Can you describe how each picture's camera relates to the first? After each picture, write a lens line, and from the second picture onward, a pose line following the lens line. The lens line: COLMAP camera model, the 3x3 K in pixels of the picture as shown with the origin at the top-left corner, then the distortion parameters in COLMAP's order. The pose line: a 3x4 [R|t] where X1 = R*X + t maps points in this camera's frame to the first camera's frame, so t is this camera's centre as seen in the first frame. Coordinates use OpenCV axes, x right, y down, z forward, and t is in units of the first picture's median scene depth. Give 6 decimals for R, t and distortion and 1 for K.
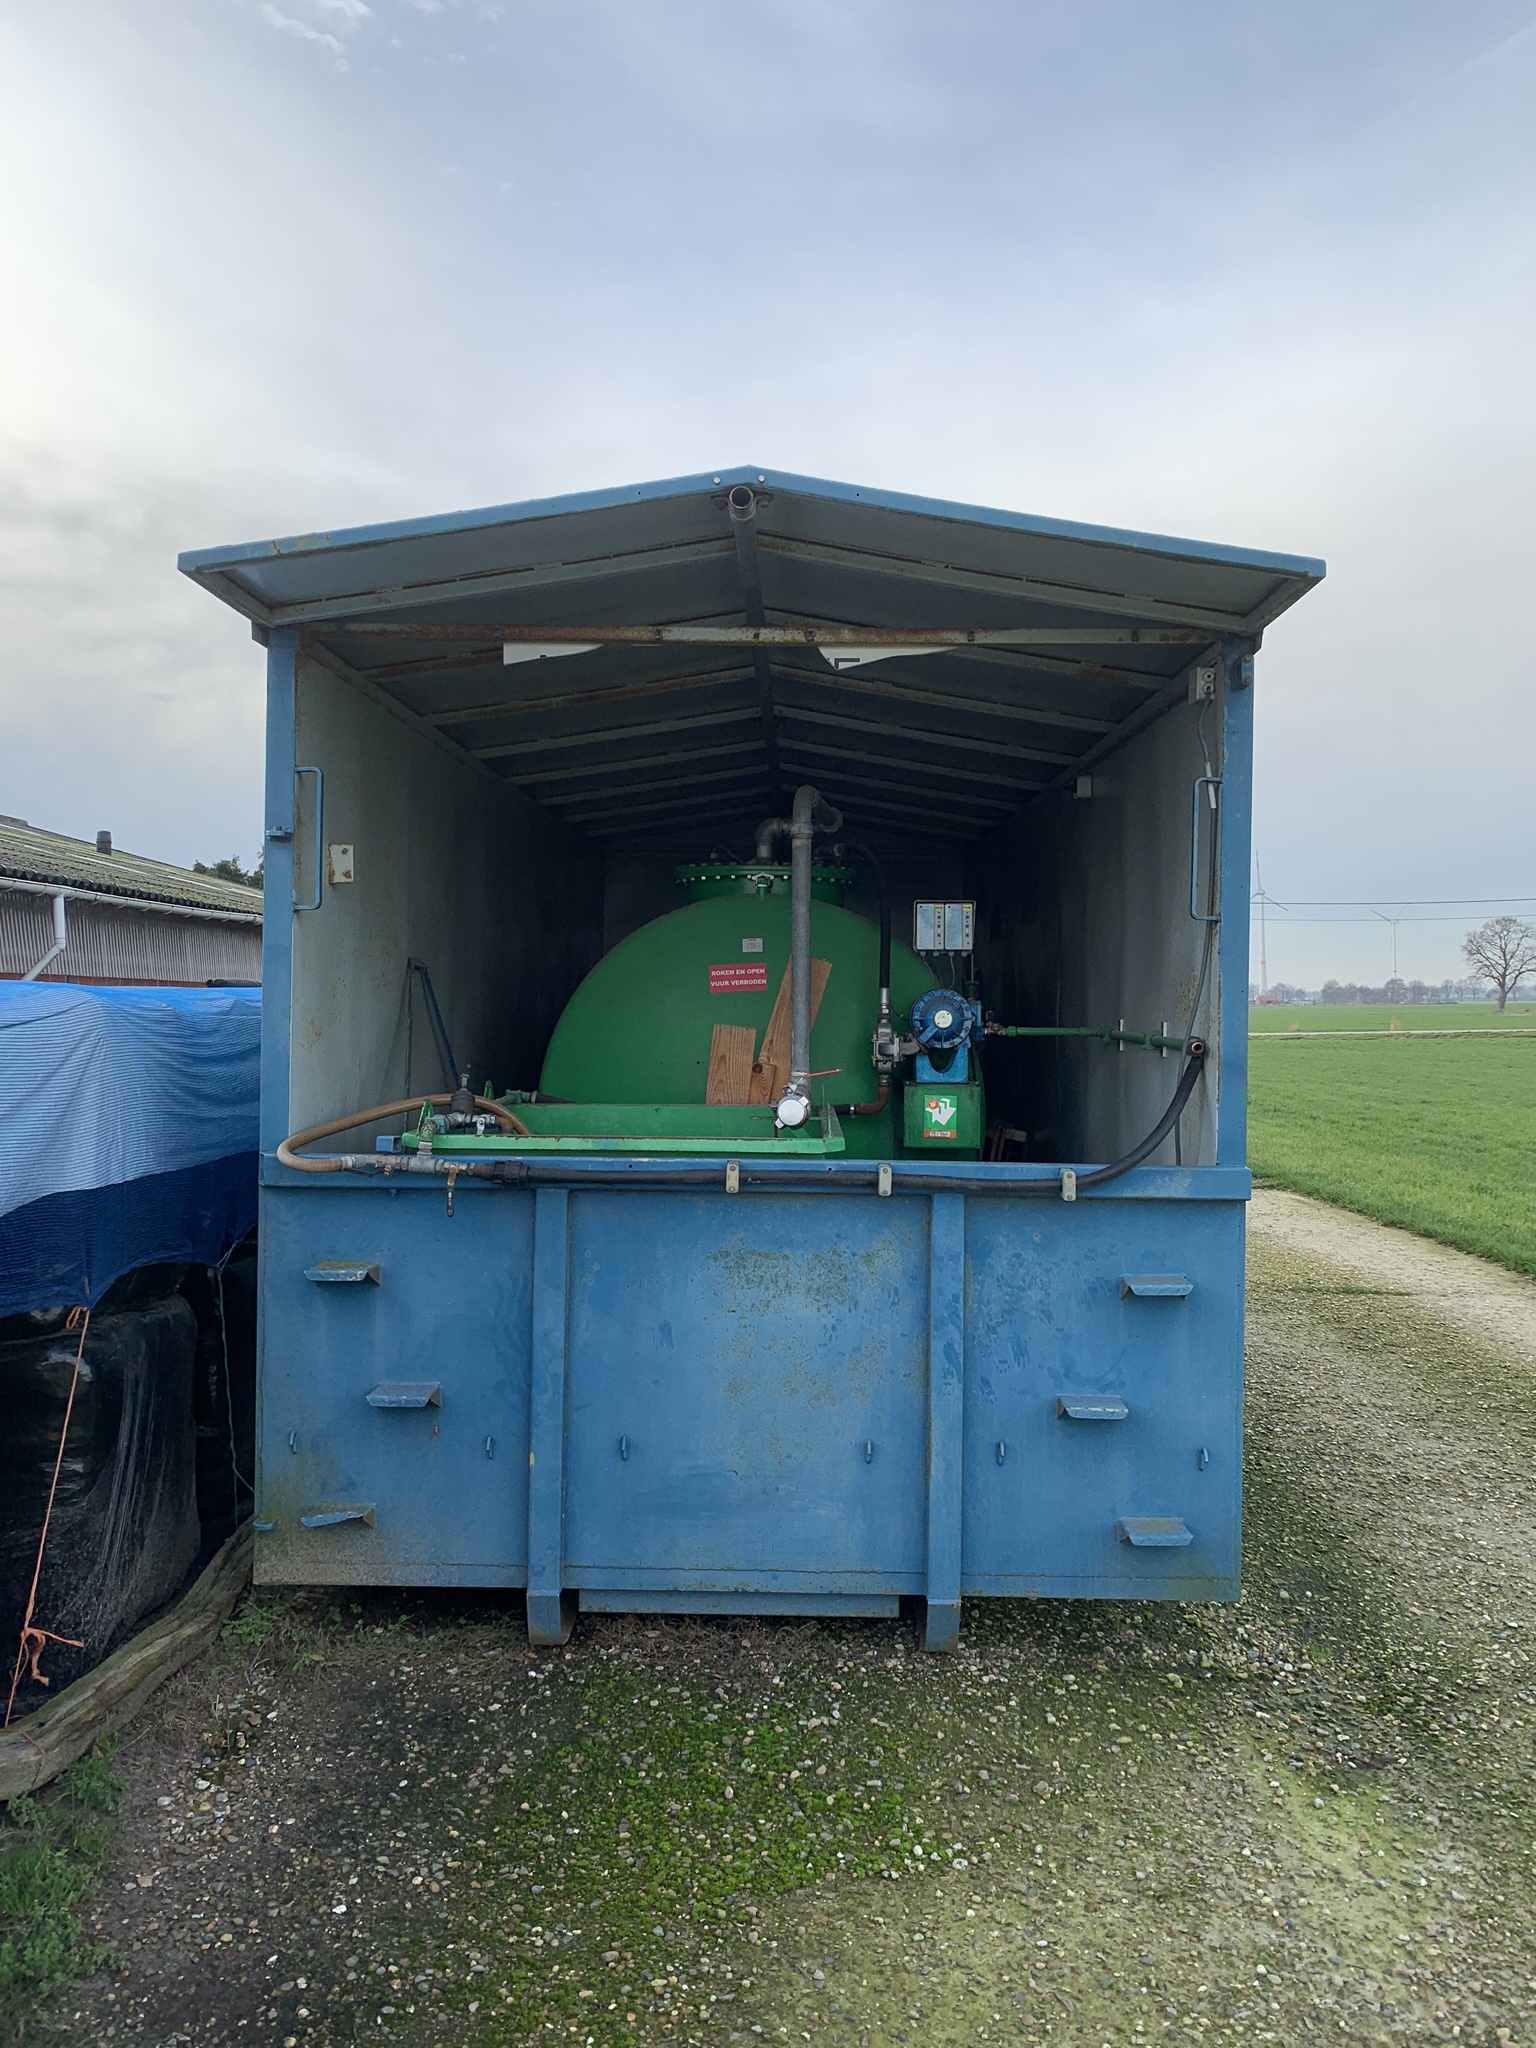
lens RADIAL K [[1552.9, 0, 768.0], [0, 1552.9, 1024.0], [0, 0, 1]] dist [0.027951, -0.000853]
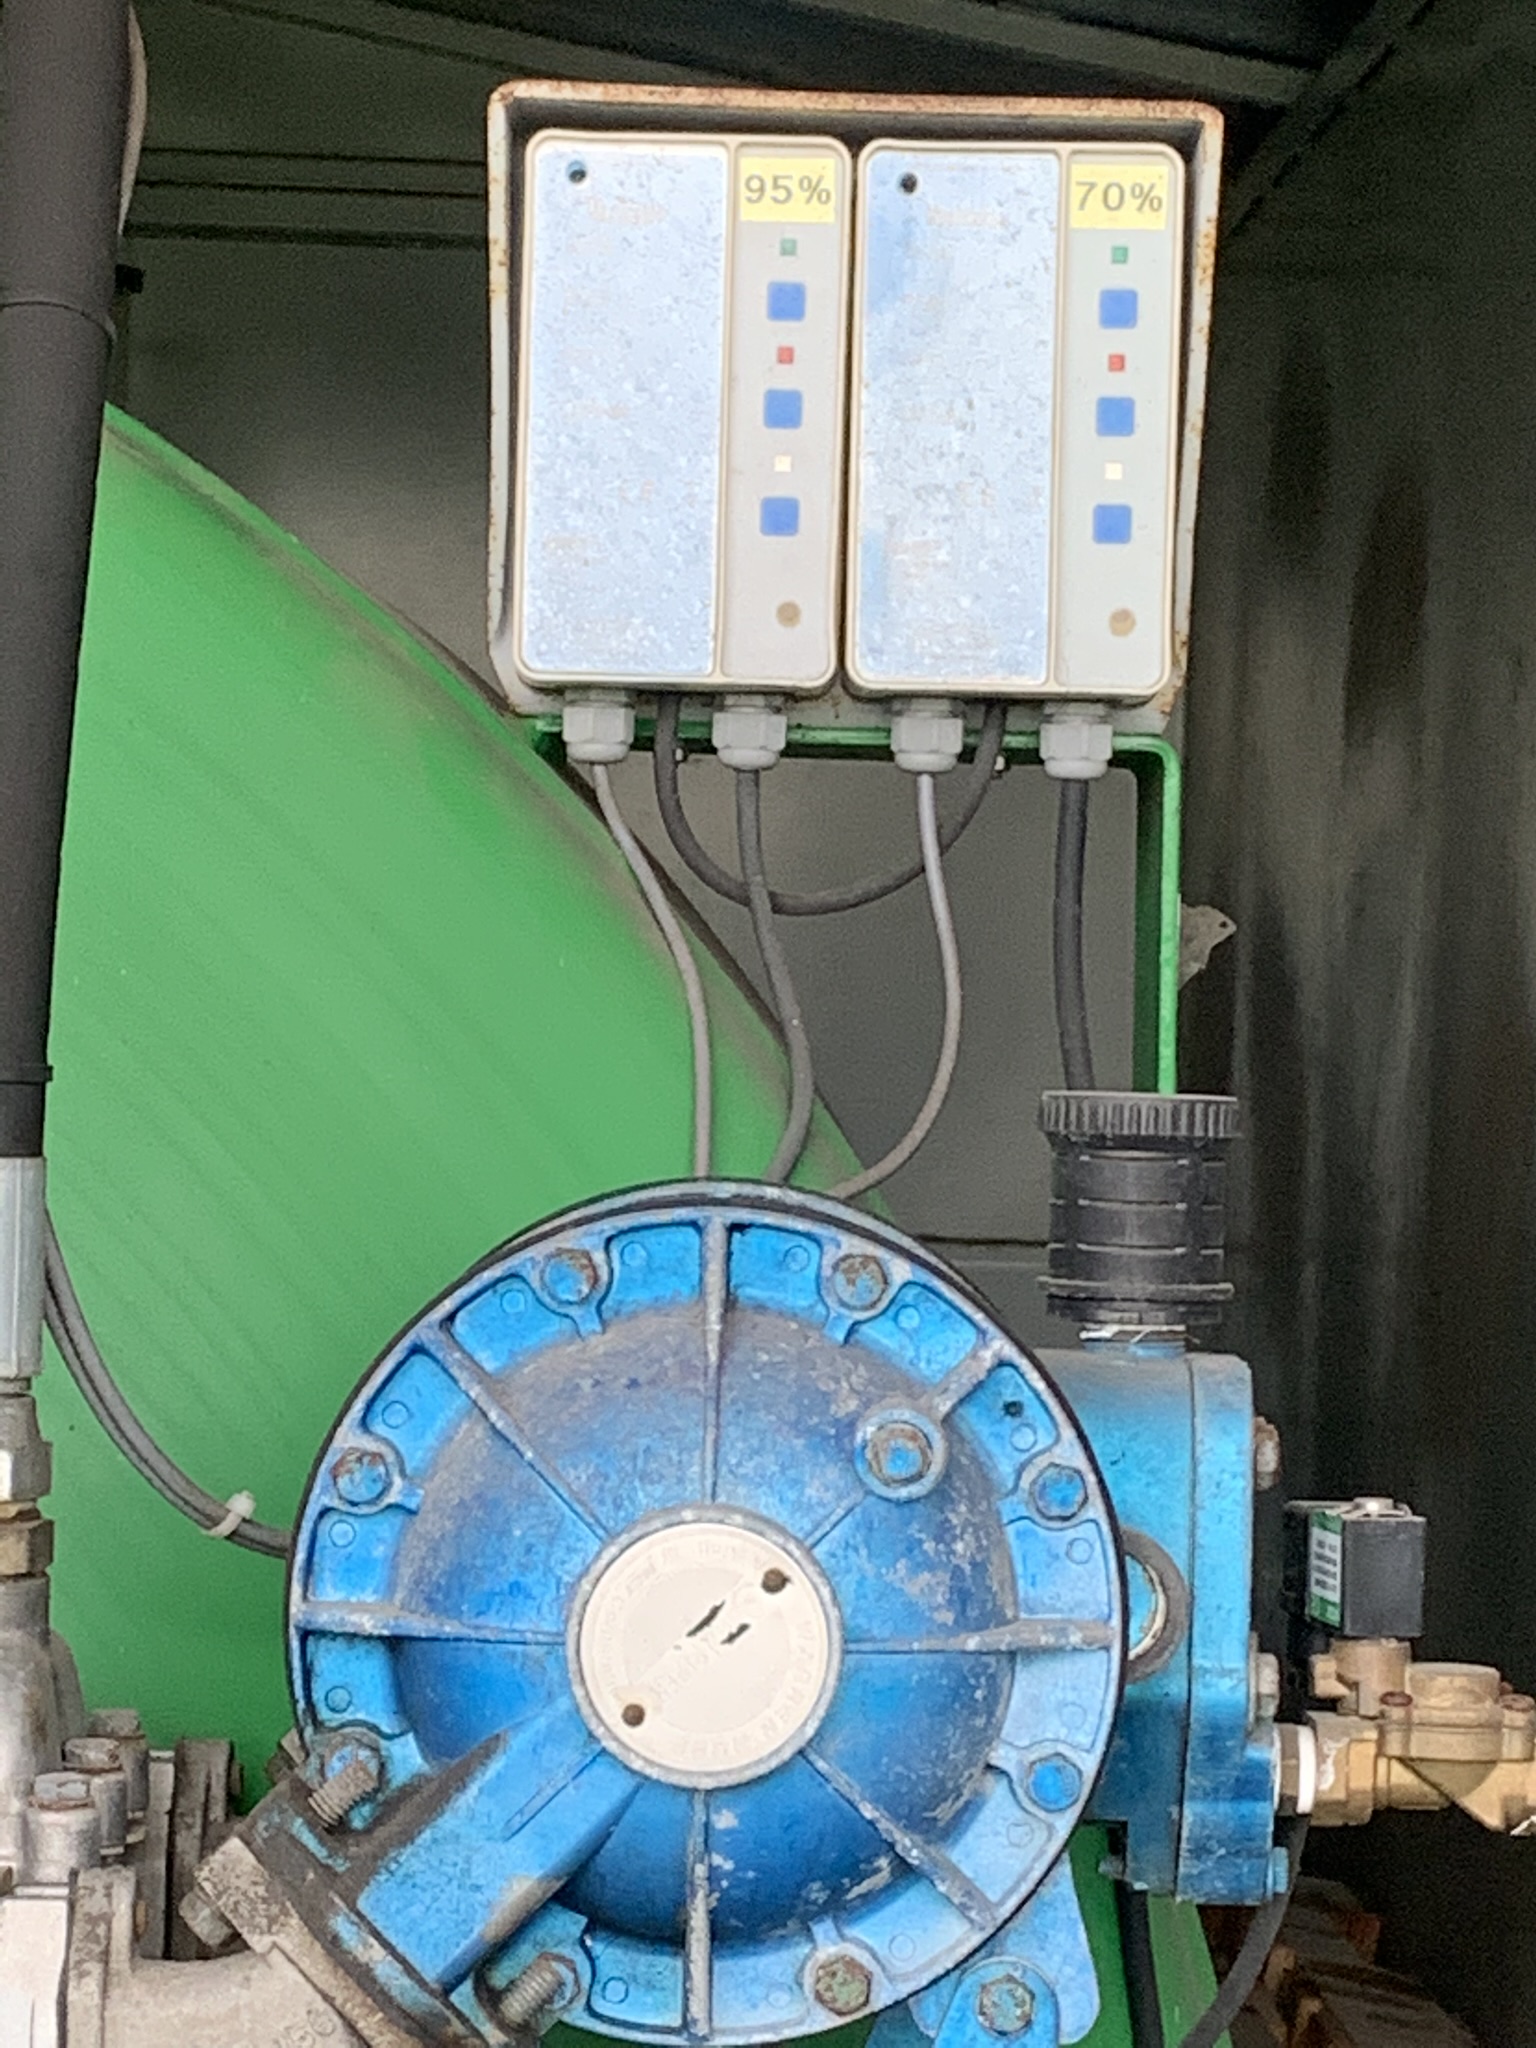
lens RADIAL K [[5483.4, 0, 609.3], [0, 5483.4, 1023.1], [0, 0, 1]] dist [0.043016, 0.681246]
pose [[0.999692, 0.021841, 0.011748, 0.104174], [-0.021697, 0.999690, -0.012253, -0.027447], [-0.012012, 0.011994, 0.999856, 0.747601]]
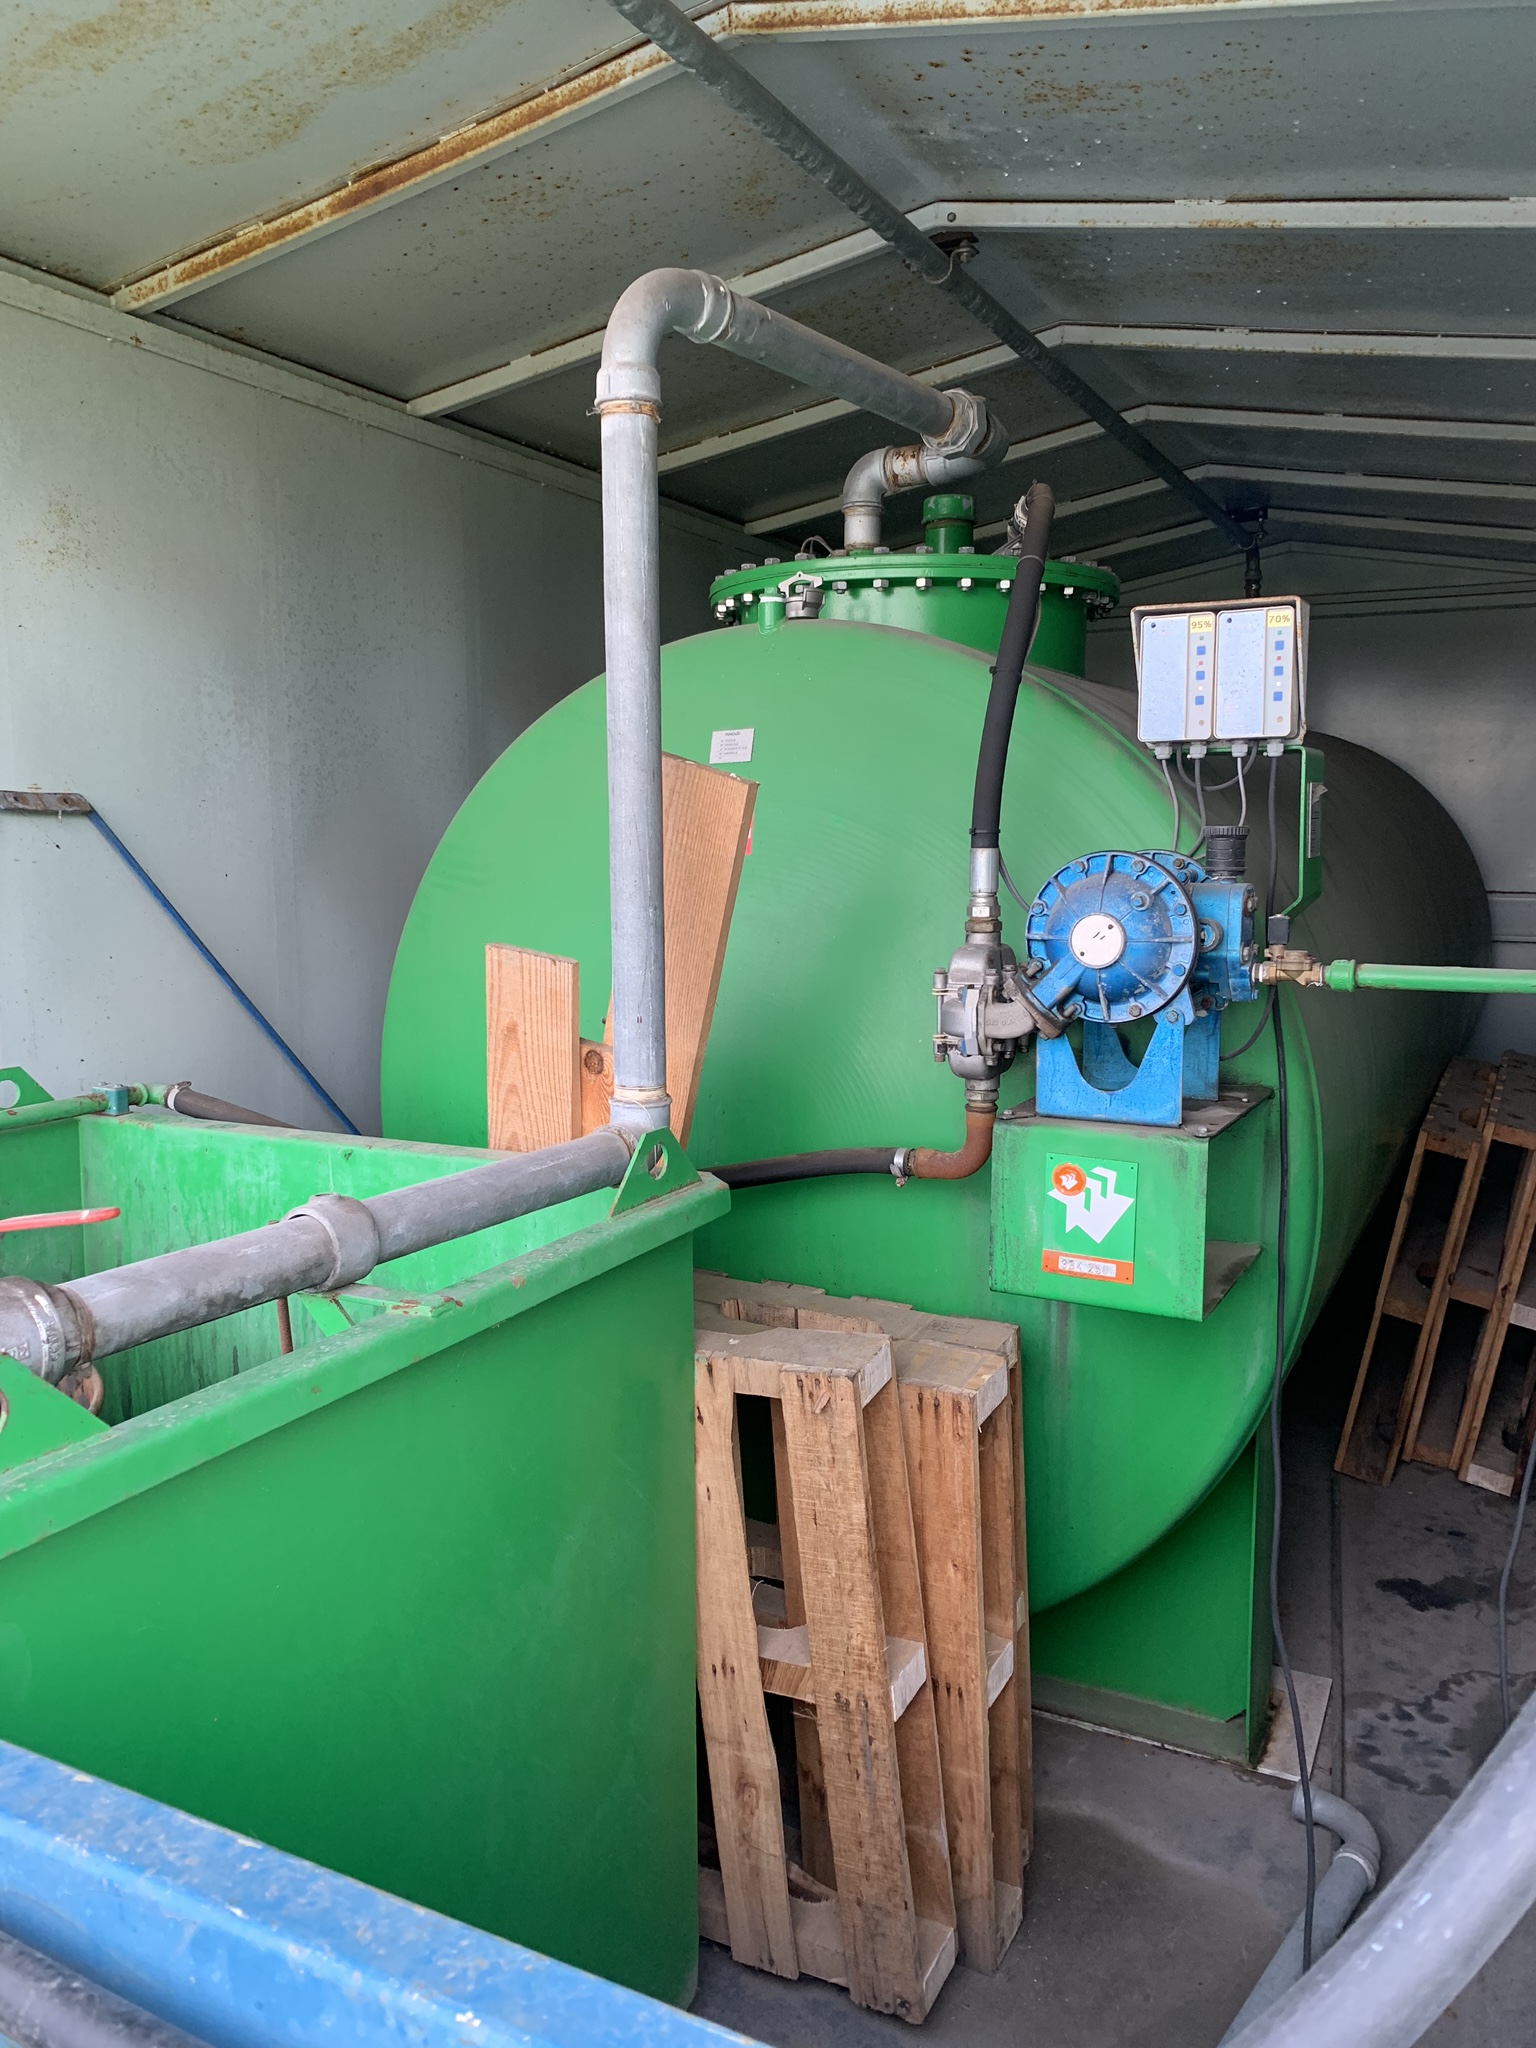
lens RADIAL K [[1552.9, 0, 768.0], [0, 1552.9, 1024.0], [0, 0, 1]] dist [0.027951, -0.000853]
pose [[0.893327, 0.042441, -0.447399, 0.199834], [0.004692, 0.994596, 0.103717, -0.020456], [0.449383, -0.094752, 0.888300, 0.653988]]
